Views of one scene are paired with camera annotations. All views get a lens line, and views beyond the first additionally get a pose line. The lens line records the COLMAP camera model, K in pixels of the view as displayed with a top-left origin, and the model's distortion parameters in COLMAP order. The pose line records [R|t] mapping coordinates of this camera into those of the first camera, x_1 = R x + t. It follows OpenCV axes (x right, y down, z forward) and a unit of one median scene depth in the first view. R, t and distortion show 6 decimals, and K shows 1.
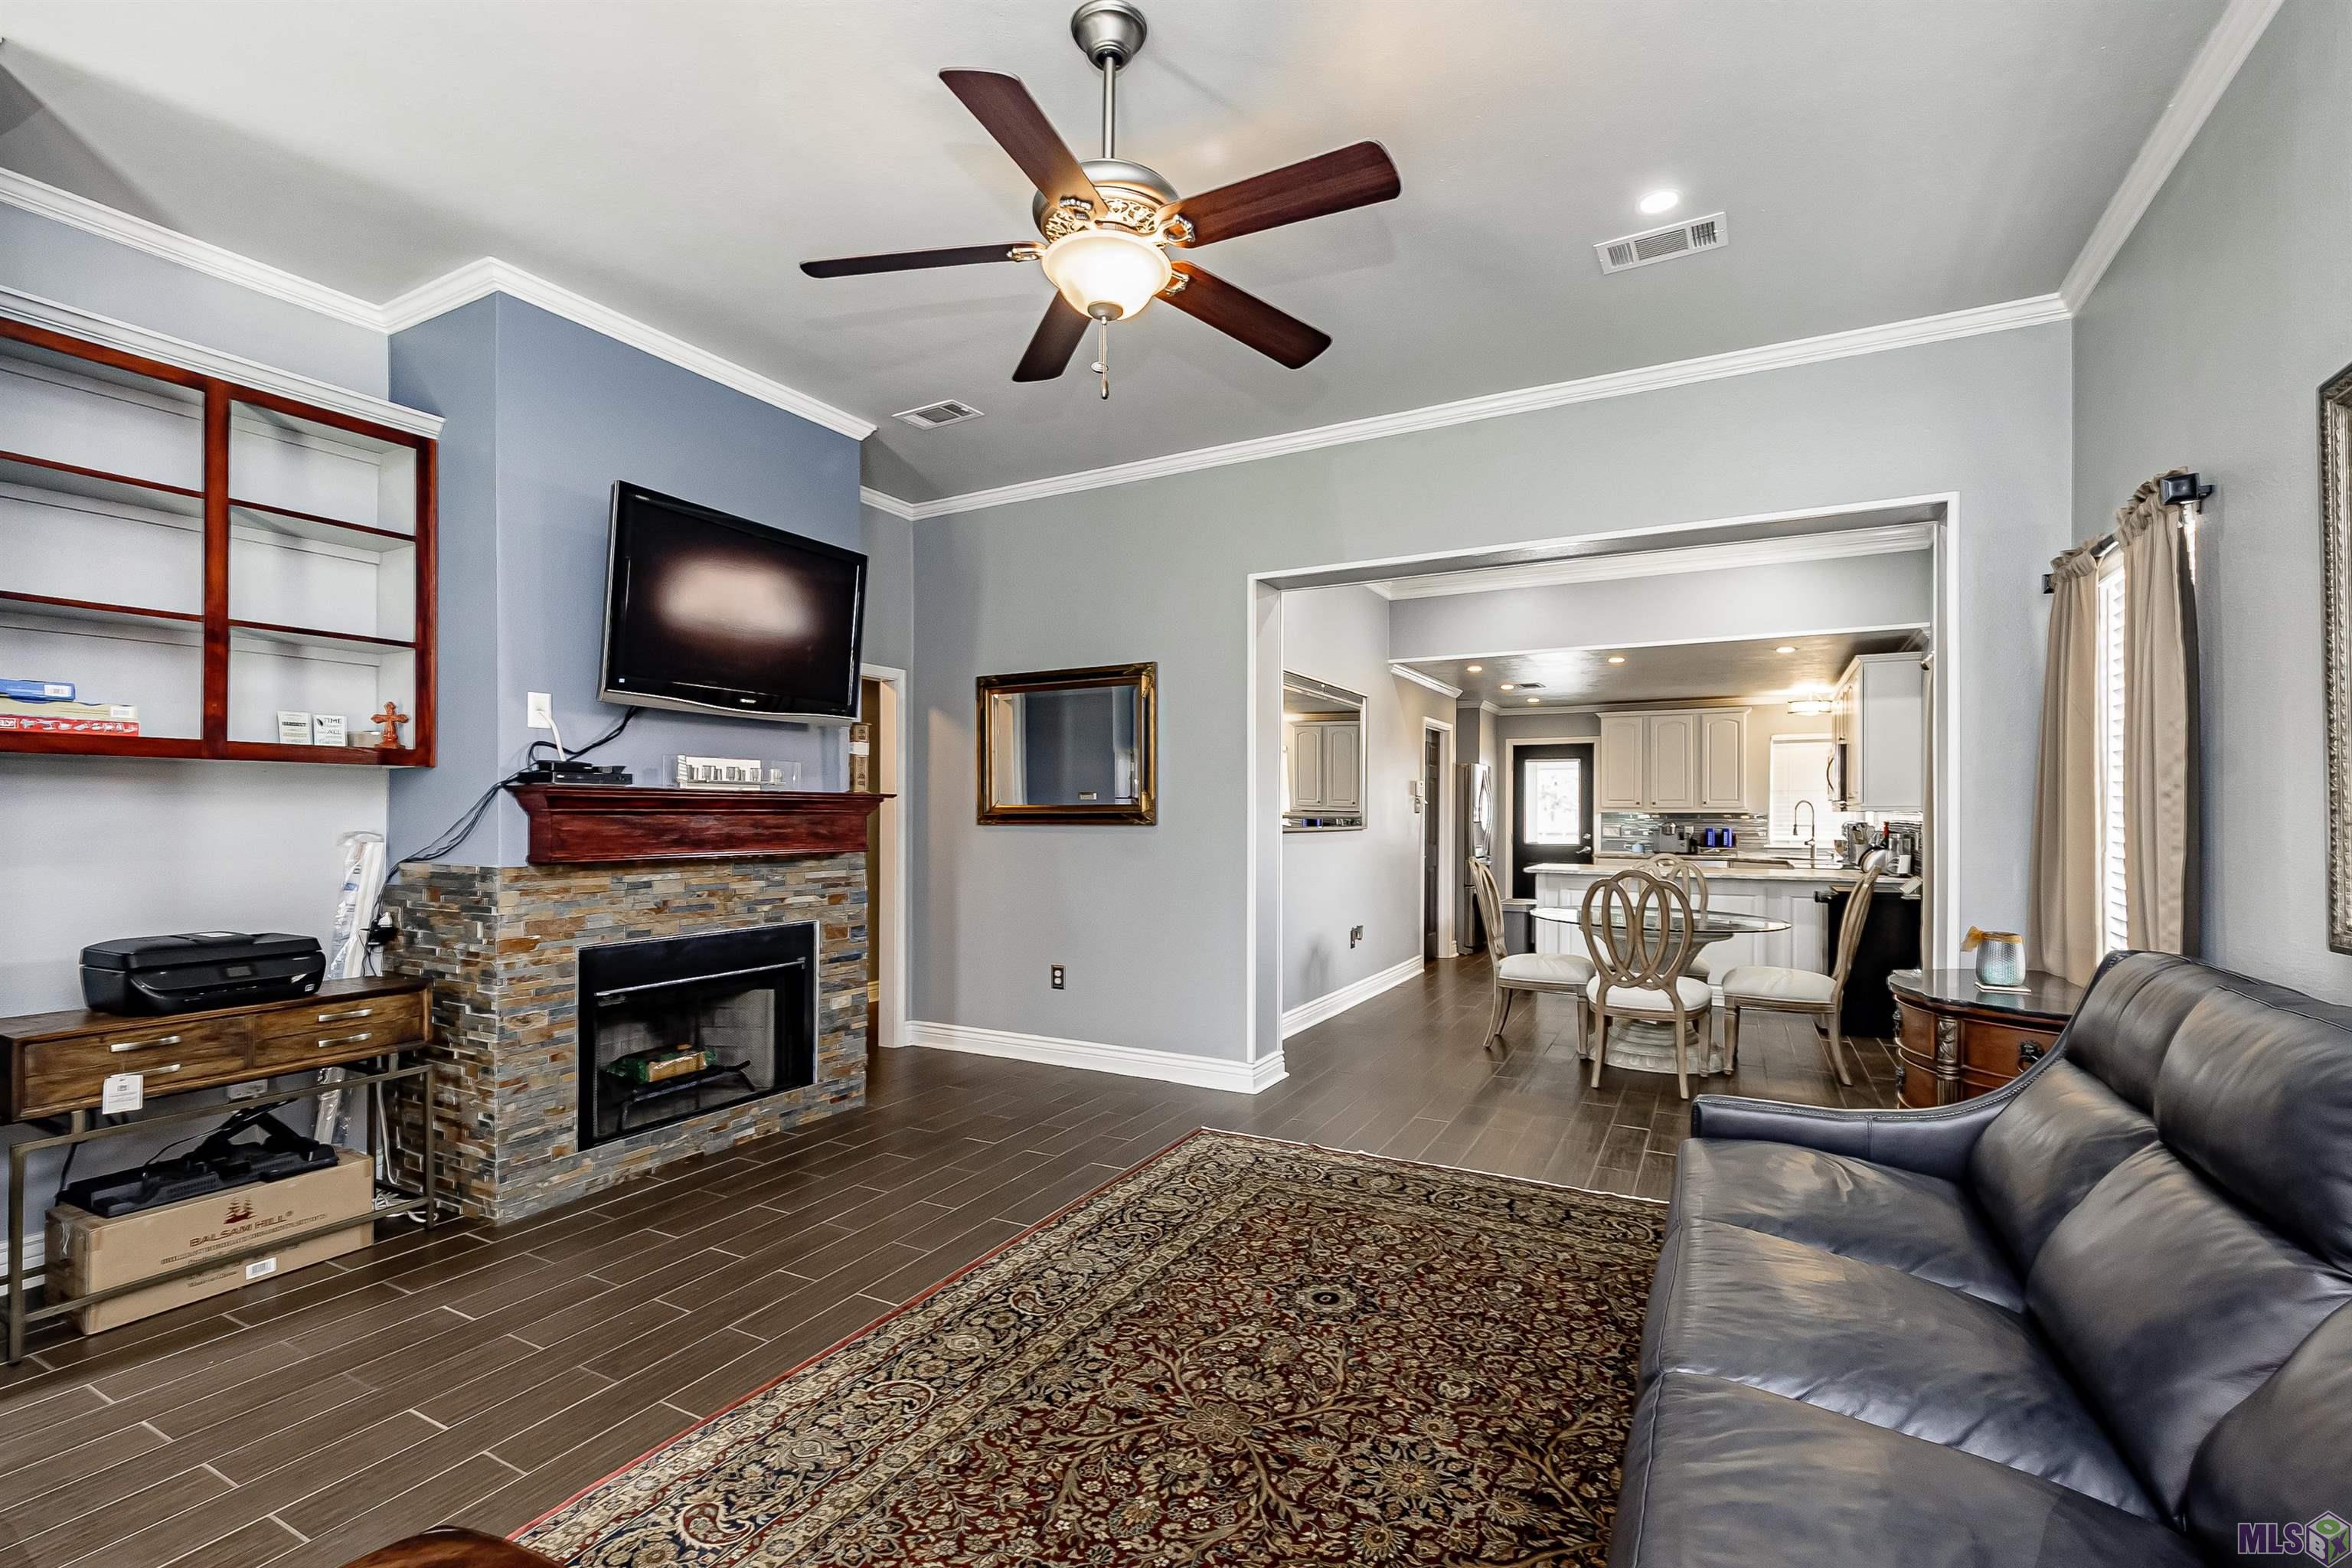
lens RADIAL K [[1054.2, 0, 1143.4], [0, 1054.2, 803.6], [0, 0, 1]] dist [0.000506, 0.000039]
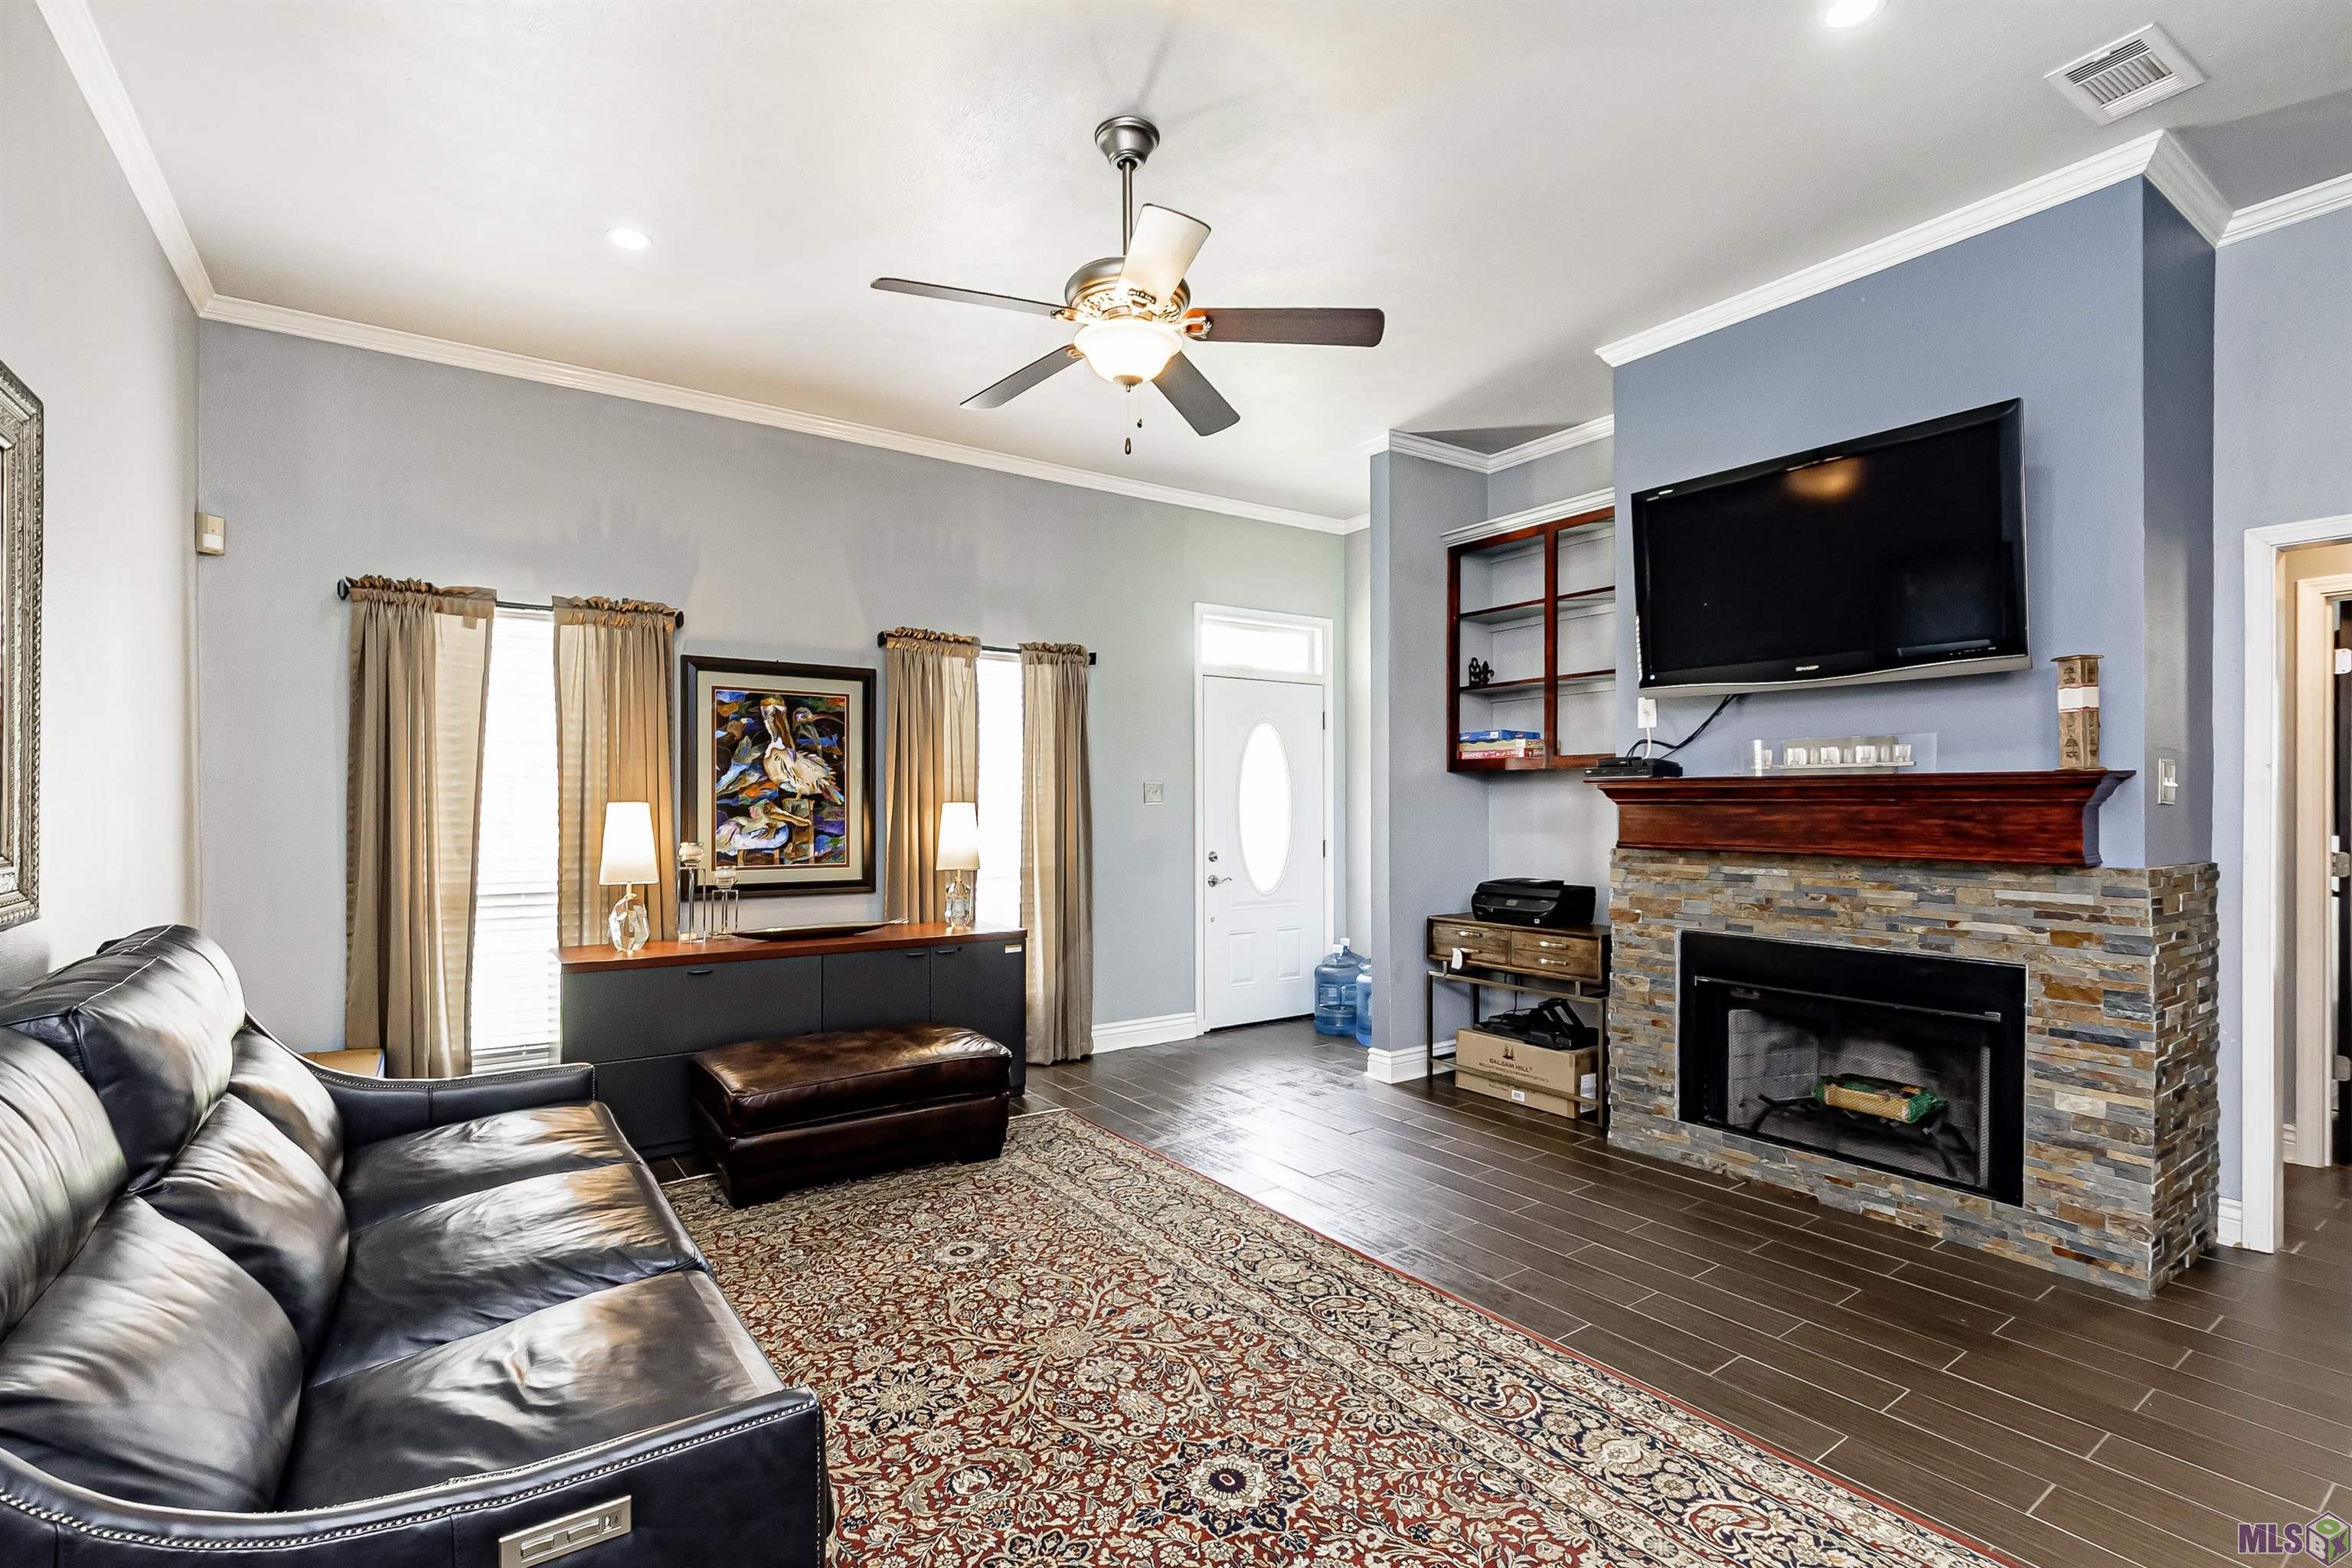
lens RADIAL K [[1066.8, 0, 1175.2], [0, 1066.8, 801.3], [0, 0, 1]] dist [0.000183, -0.000131]
pose [[-0.430857, -0.003418, -0.902414, 0.668974], [0.006636, 0.999954, -0.006956, 0.011448], [0.902396, -0.008985, -0.430814, 1.019818]]
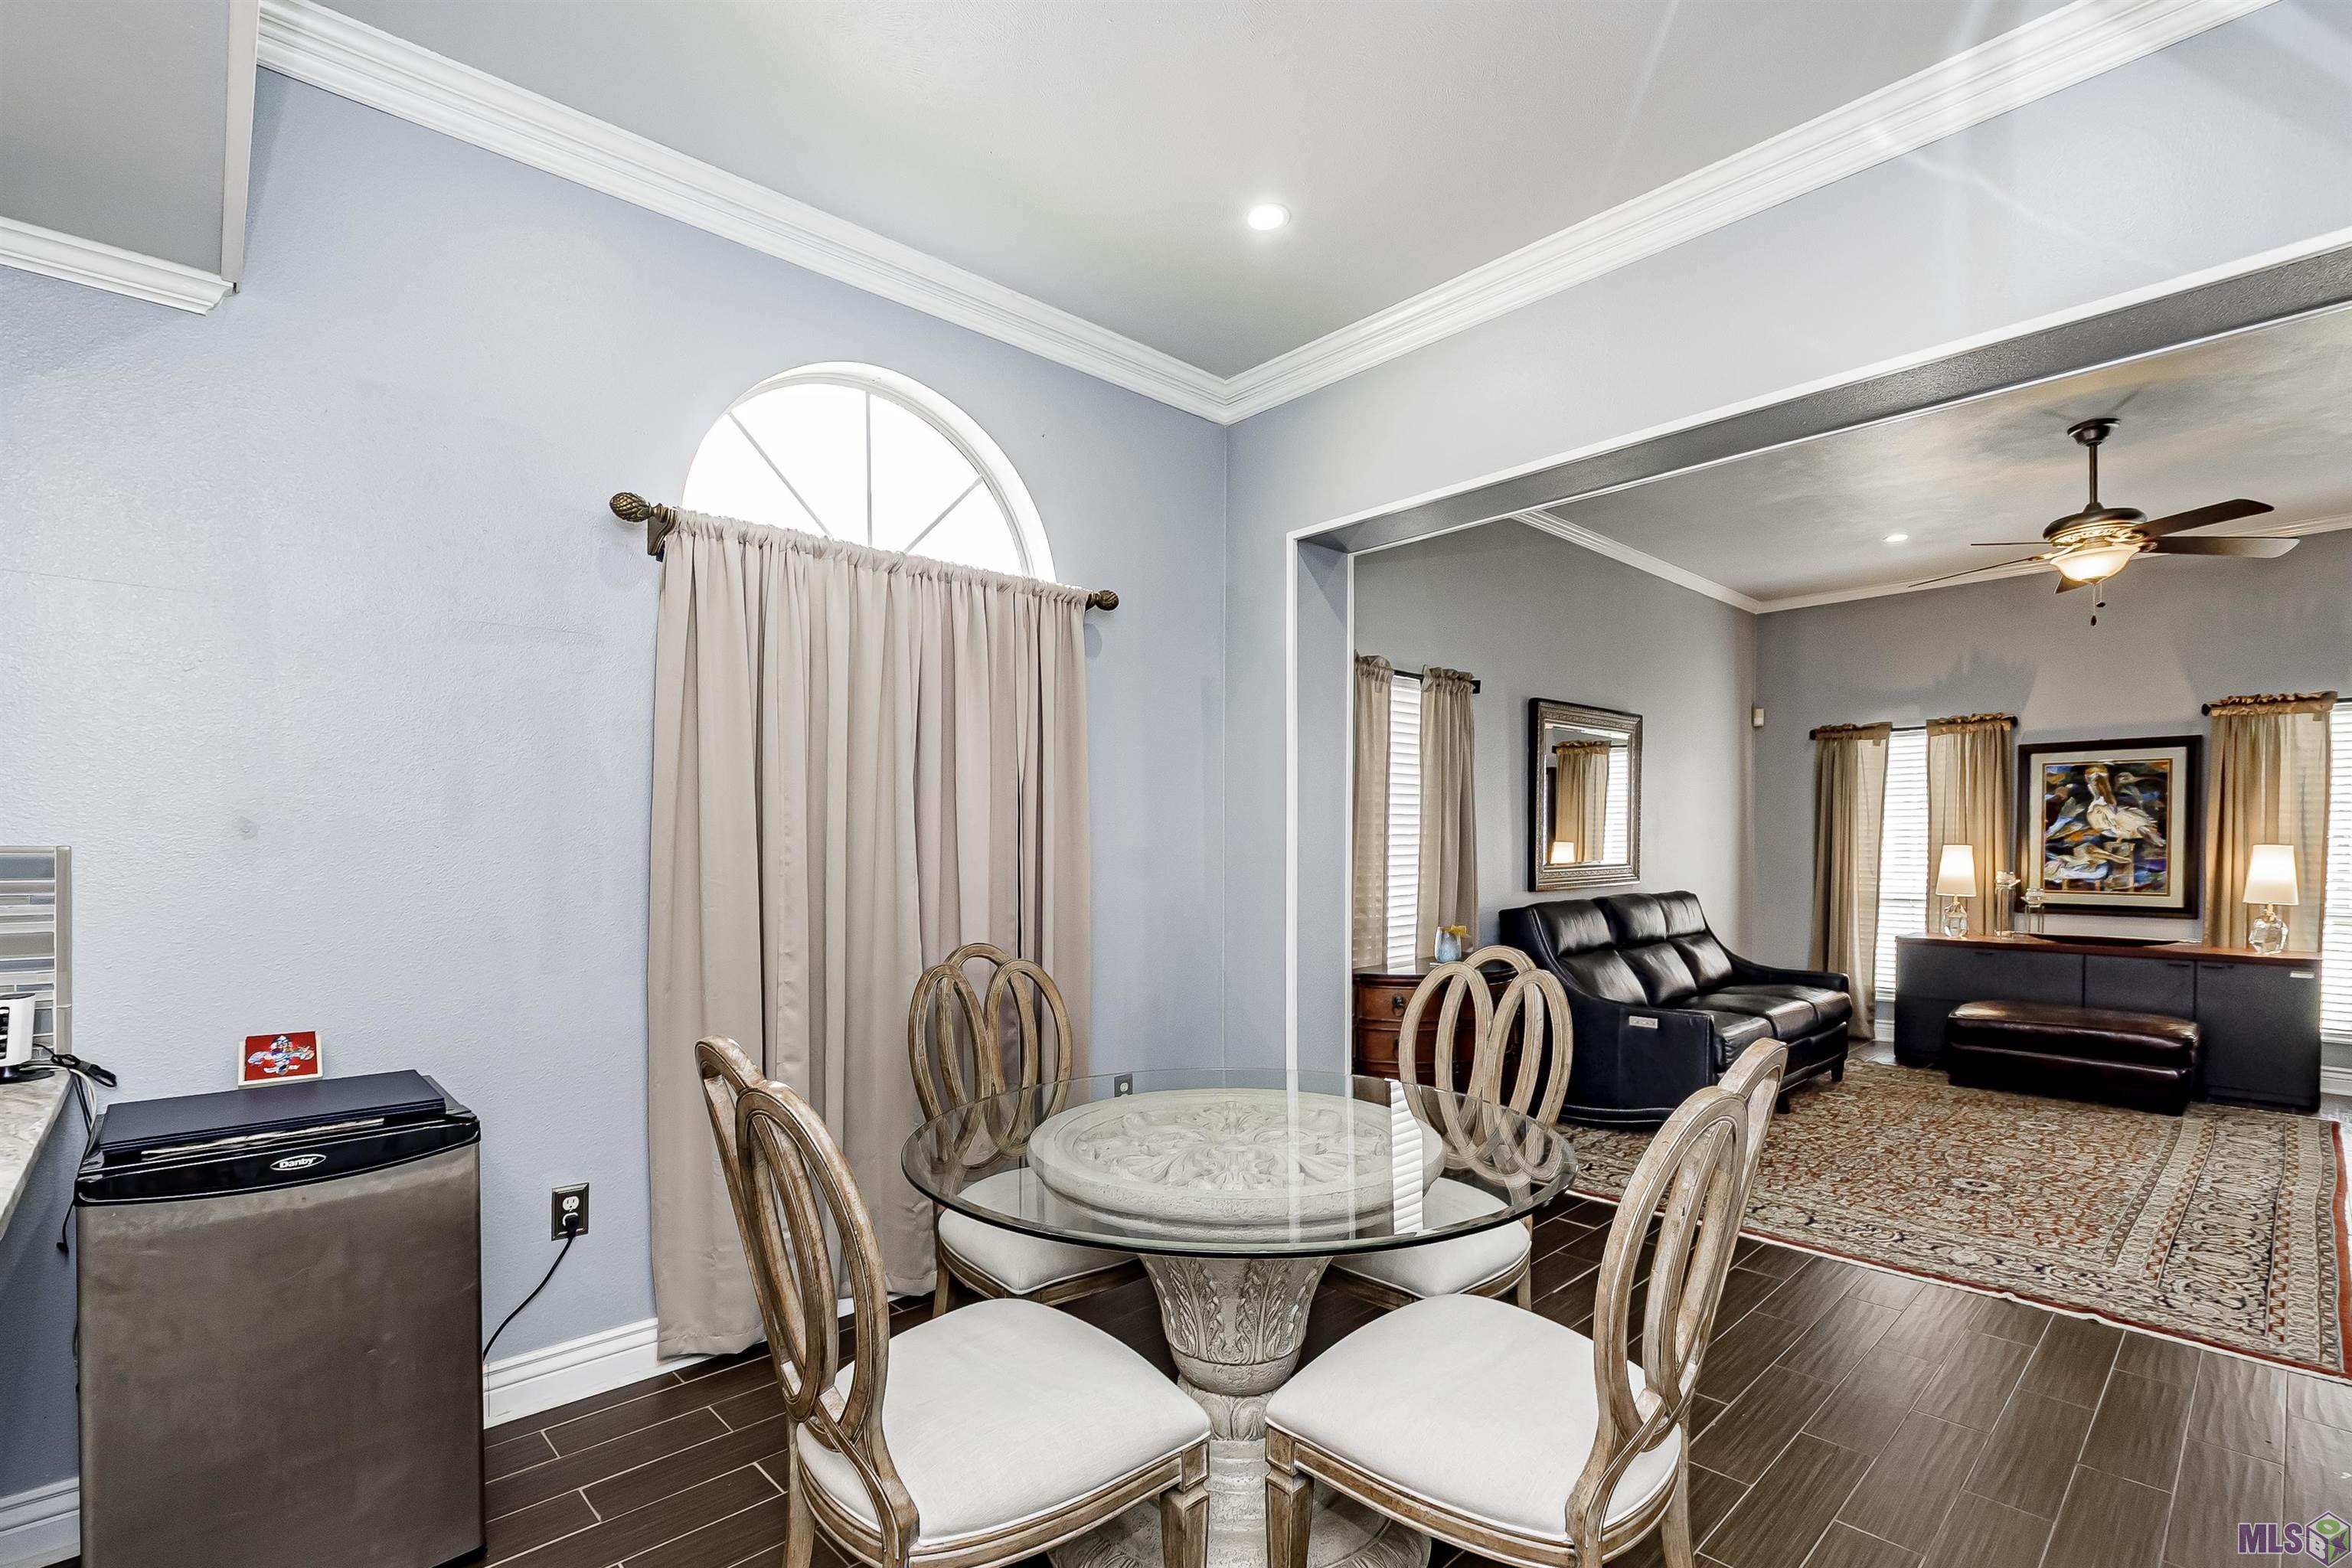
lens RADIAL K [[1064.8, 0, 1177.0], [0, 1064.8, 867.8], [0, 0, 1]] dist [0.000667, 0.000368]
pose [[-0.954996, -0.004969, 0.296576, 0.626364], [-0.000378, 0.999879, 0.015533, 0.011420], [-0.296617, 0.014722, -0.954883, 2.154757]]
